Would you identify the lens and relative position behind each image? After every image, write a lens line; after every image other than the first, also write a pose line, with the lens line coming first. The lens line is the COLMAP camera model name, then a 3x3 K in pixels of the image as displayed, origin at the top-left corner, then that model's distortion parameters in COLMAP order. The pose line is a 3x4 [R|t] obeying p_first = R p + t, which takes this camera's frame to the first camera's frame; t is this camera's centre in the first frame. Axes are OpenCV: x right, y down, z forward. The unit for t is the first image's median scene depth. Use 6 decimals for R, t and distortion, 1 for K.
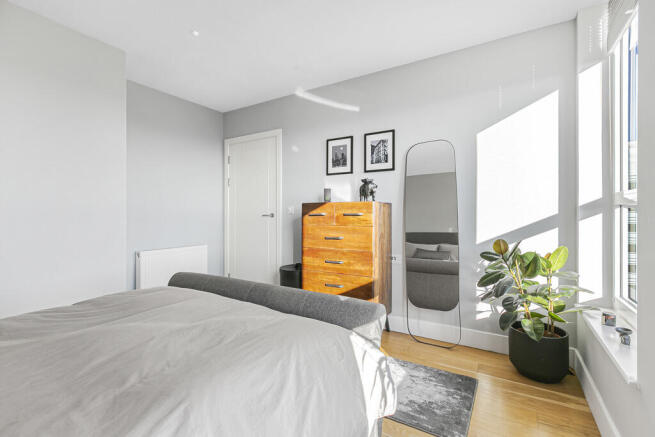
lens RADIAL K [[302.2, 0, 327.8], [0, 302.2, 212.3], [0, 0, 1]] dist [0.014021, -0.000239]
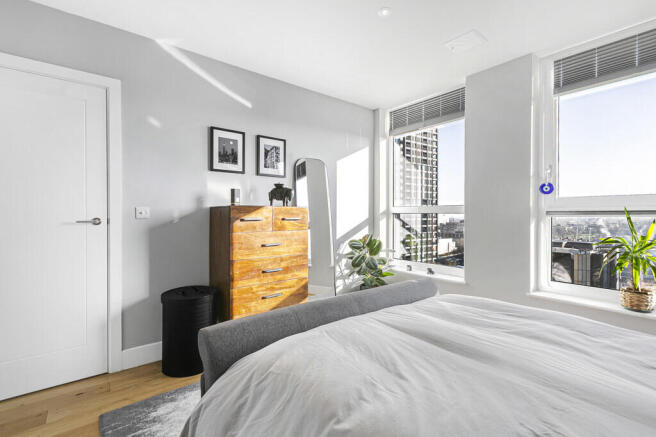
lens RADIAL K [[302.6, 0, 328.3], [0, 302.6, 212.3], [0, 0, 1]] dist [0.014021, -0.000239]
pose [[0.345163, 0.010687, 0.938482, -0.706131], [-0.006688, 0.999938, -0.008927, -0.006766], [-0.938519, -0.003196, 0.345213, 0.462931]]
